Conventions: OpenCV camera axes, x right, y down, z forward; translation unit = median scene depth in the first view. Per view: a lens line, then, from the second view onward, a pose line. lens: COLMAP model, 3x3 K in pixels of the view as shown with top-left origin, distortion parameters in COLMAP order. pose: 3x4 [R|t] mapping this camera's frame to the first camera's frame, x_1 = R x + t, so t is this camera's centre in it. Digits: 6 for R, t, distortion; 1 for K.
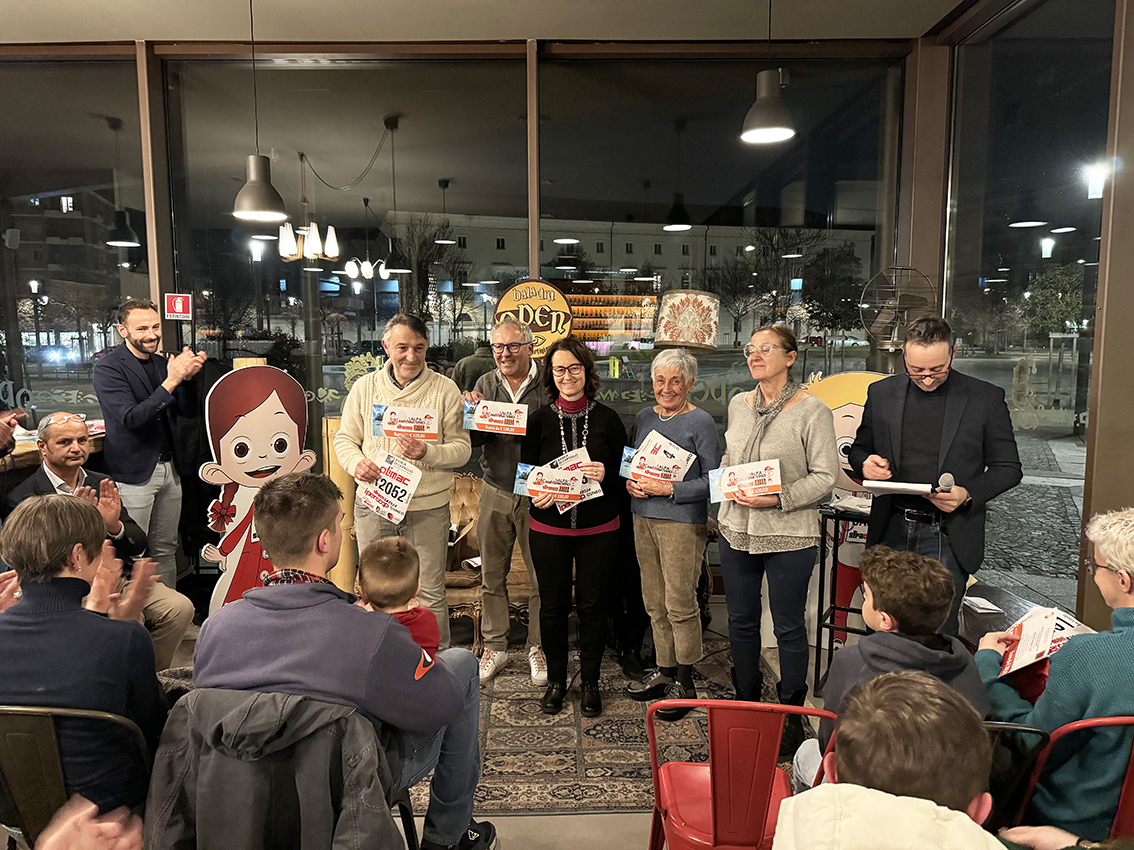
lens RADIAL K [[801.6, 0, 570.4], [0, 801.6, 428.0], [0, 0, 1]] dist [0.053616, -0.084479]
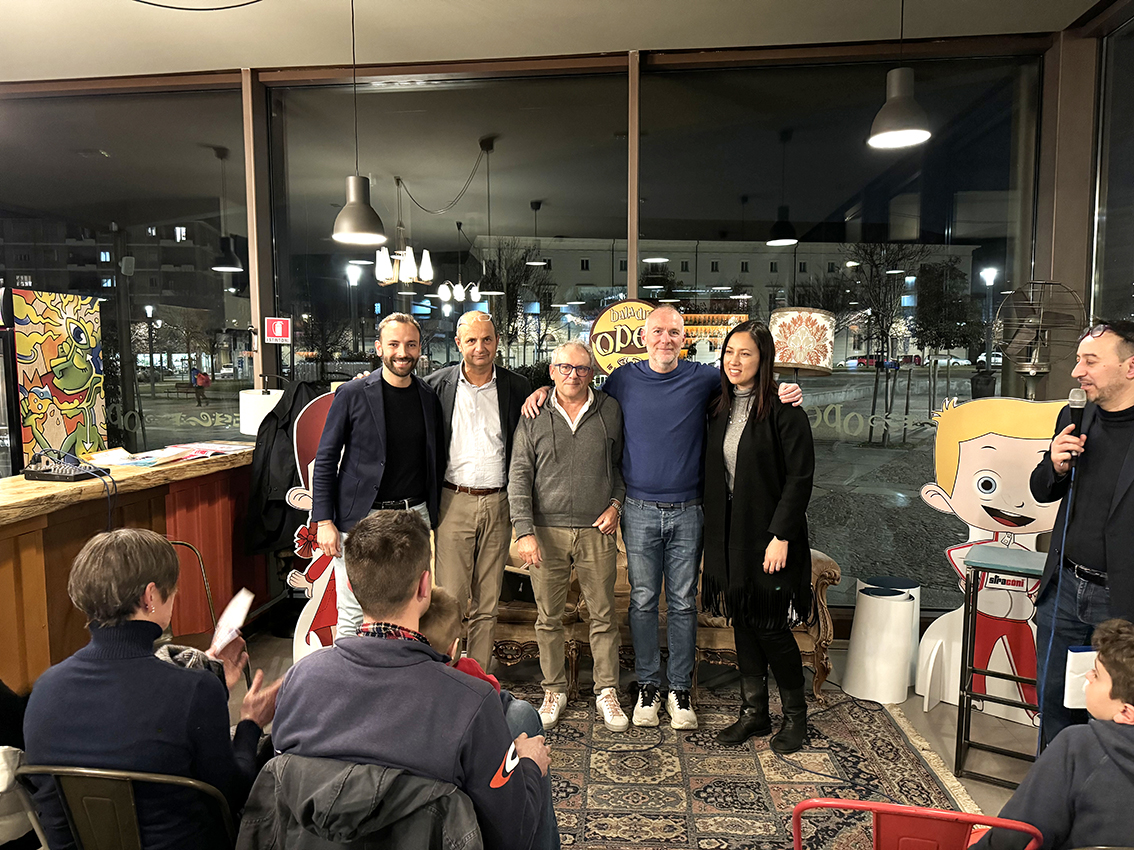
lens RADIAL K [[802.0, 0, 563.3], [0, 802.0, 426.2], [0, 0, 1]] dist [0.045444, -0.071209]
pose [[0.993814, 0.006275, -0.110878, -0.020206], [-0.009195, 0.999624, -0.025844, -0.008455], [0.110674, 0.026704, 0.993498, 0.044733]]
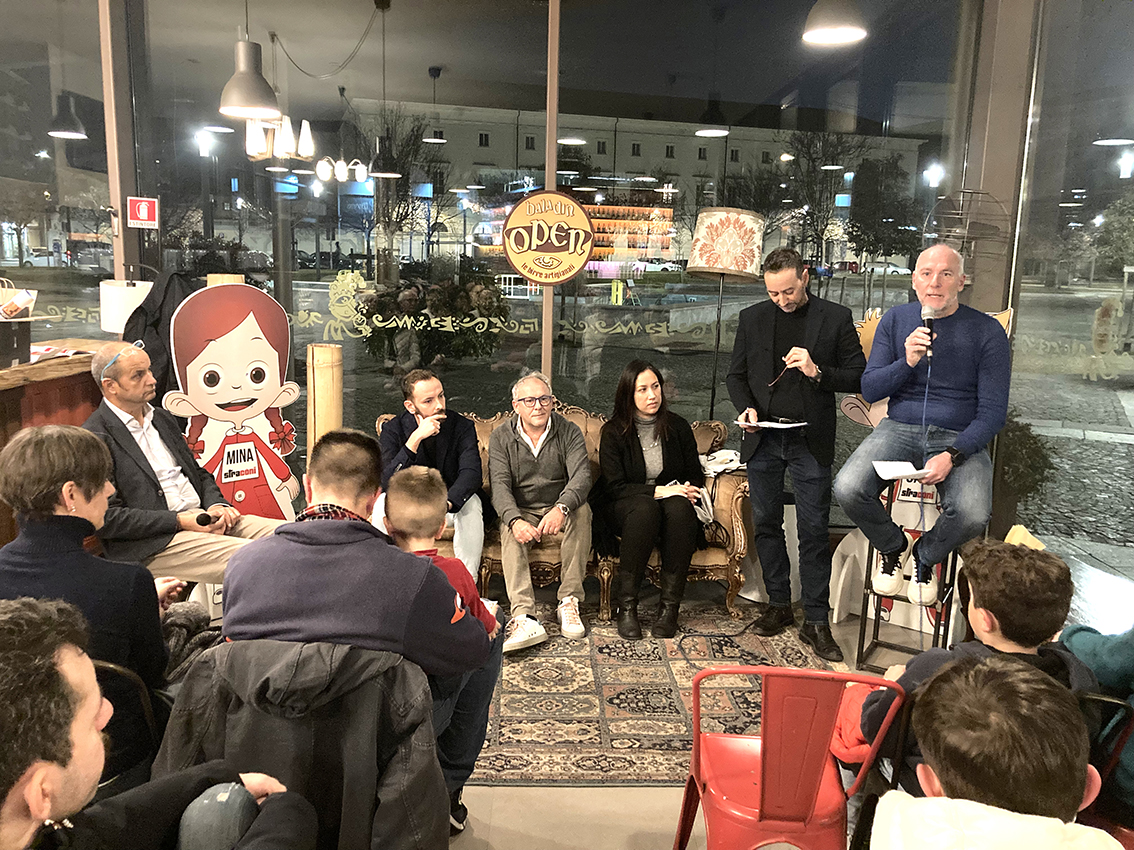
lens RADIAL K [[935.9, 0, 561.0], [0, 935.9, 416.0], [0, 0, 1]] dist [0.003628, -0.003344]
pose [[0.999639, 0.026455, 0.004652, -0.031553], [-0.026683, 0.997897, 0.059078, -0.002878], [-0.003080, -0.059181, 0.998243, -0.022524]]
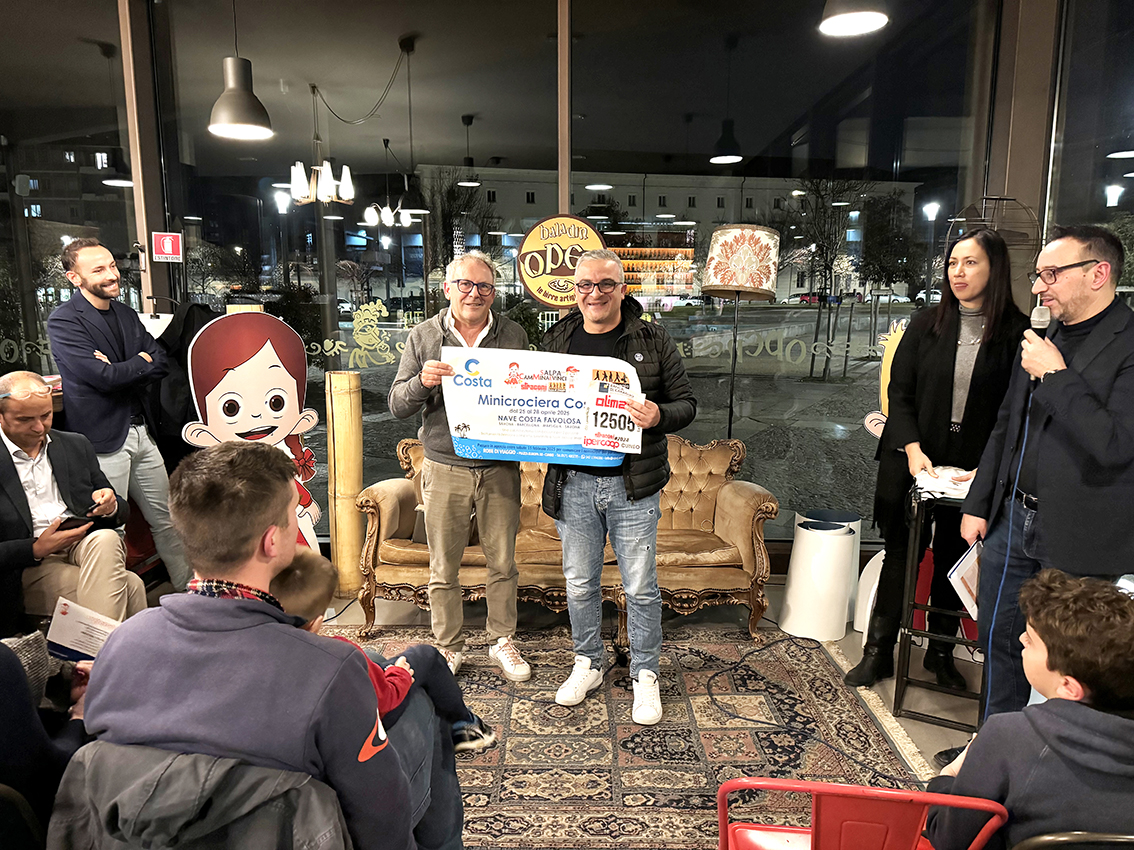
lens RADIAL K [[799.2, 0, 560.0], [0, 799.2, 429.2], [0, 0, 1]] dist [0.059124, -0.090905]
pose [[0.998767, 0.008106, -0.048969, -0.005042], [-0.005456, 0.998526, 0.053999, 0.000612], [0.049335, -0.053665, 0.997340, 0.112828]]
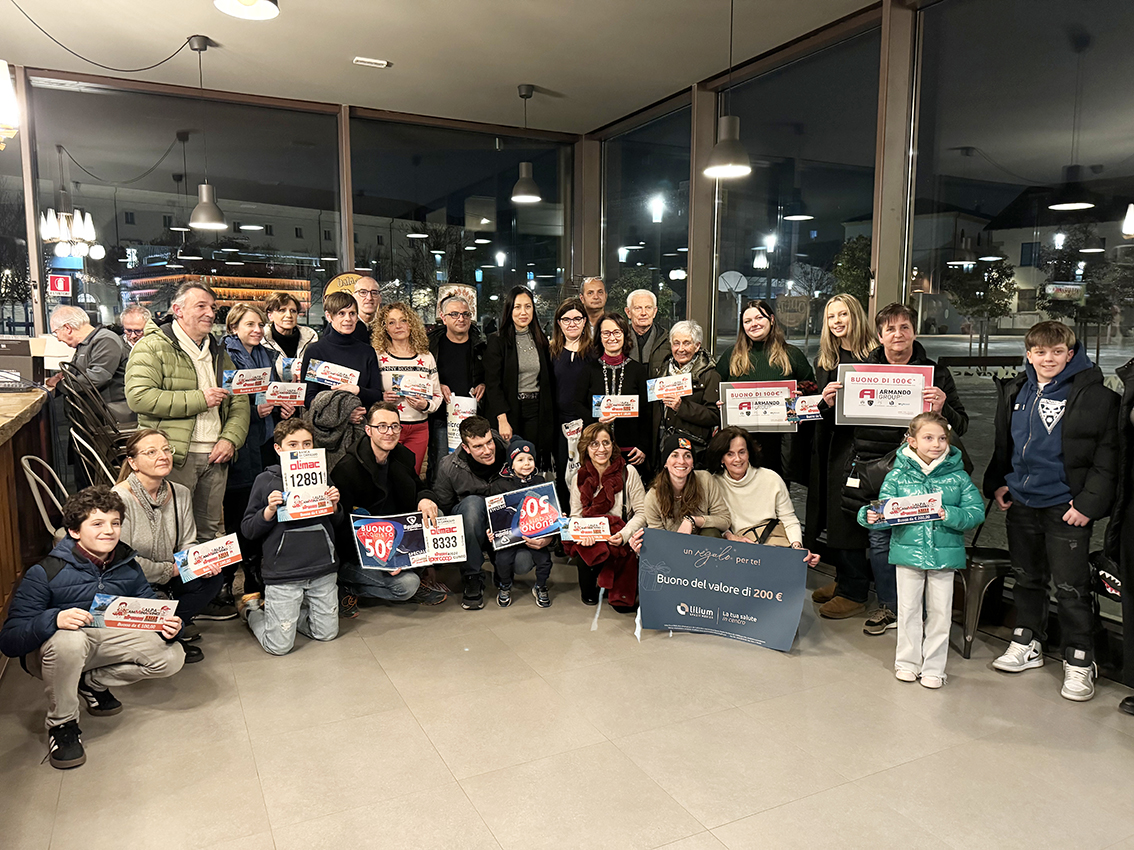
lens RADIAL K [[802.0, 0, 563.3], [0, 802.0, 426.2], [0, 0, 1]] dist [0.045444, -0.071209]
pose [[0.892898, -0.050259, 0.447445, -0.345636], [0.043819, 0.998733, 0.024739, 0.063752], [-0.448122, -0.002483, 0.893969, -0.420889]]
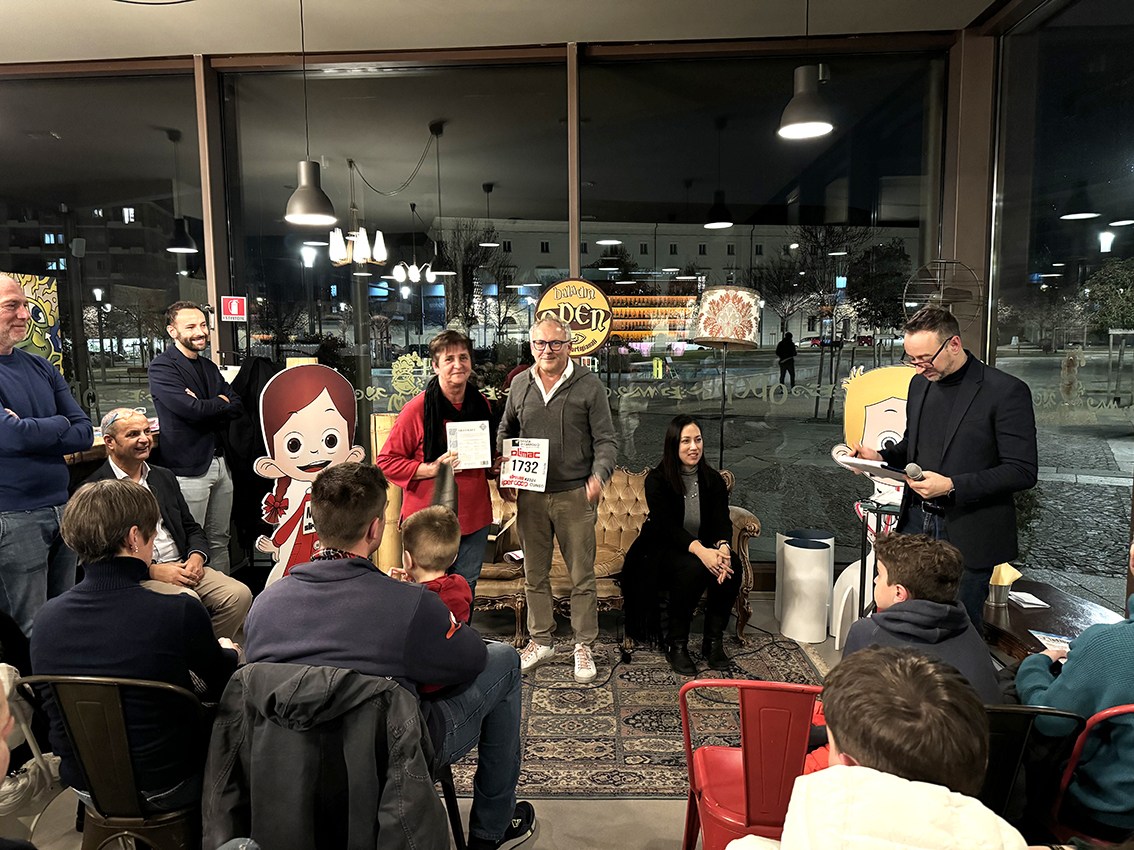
lens RADIAL K [[799.9, 0, 567.0], [0, 799.9, 425.0], [0, 0, 1]] dist [0.062116, -0.097408]
pose [[0.998190, -0.002832, -0.060076, 0.005291], [0.002437, 0.999975, -0.006646, 0.007158], [0.060094, 0.006488, 0.998172, -0.012088]]
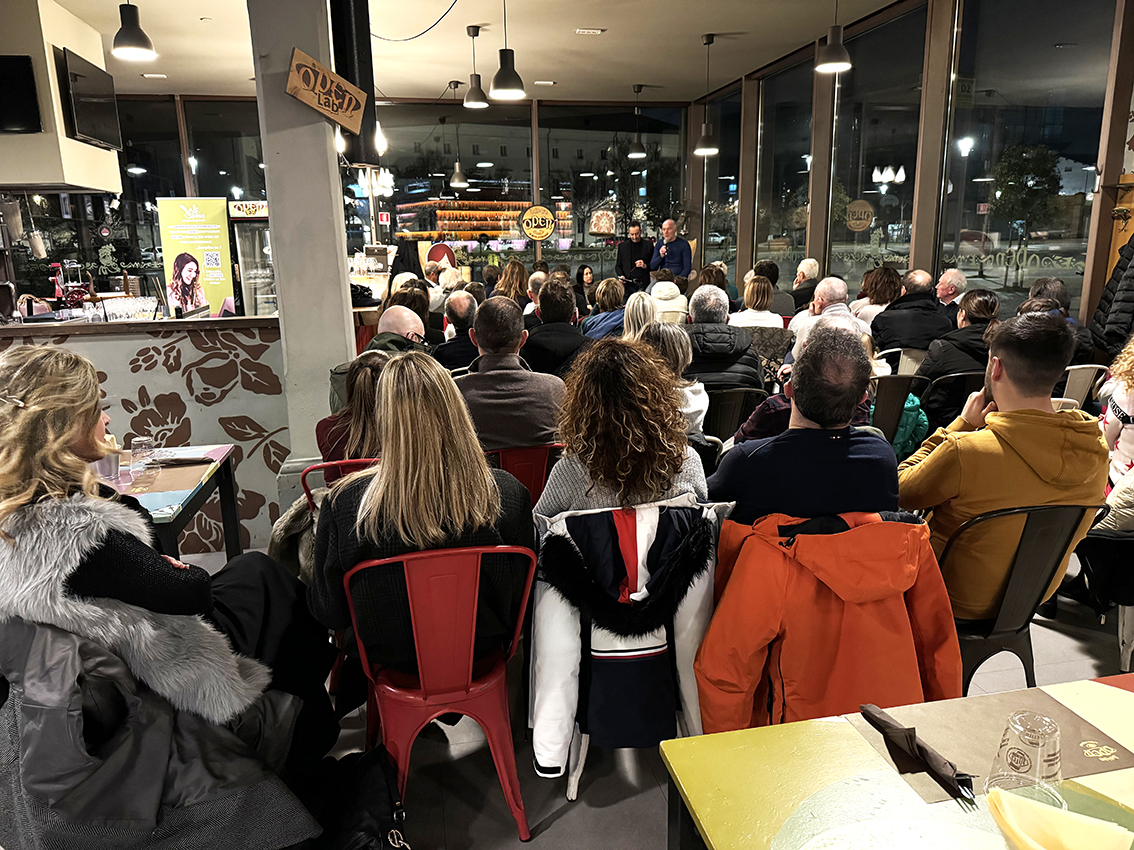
lens RADIAL K [[799.9, 0, 567.0], [0, 799.9, 425.0], [0, 0, 1]] dist [0.062116, -0.097408]
pose [[0.980981, -0.057587, 0.185363, -0.415227], [0.035983, 0.992376, 0.117874, 0.169221], [-0.190738, -0.108963, 0.975575, -1.305722]]
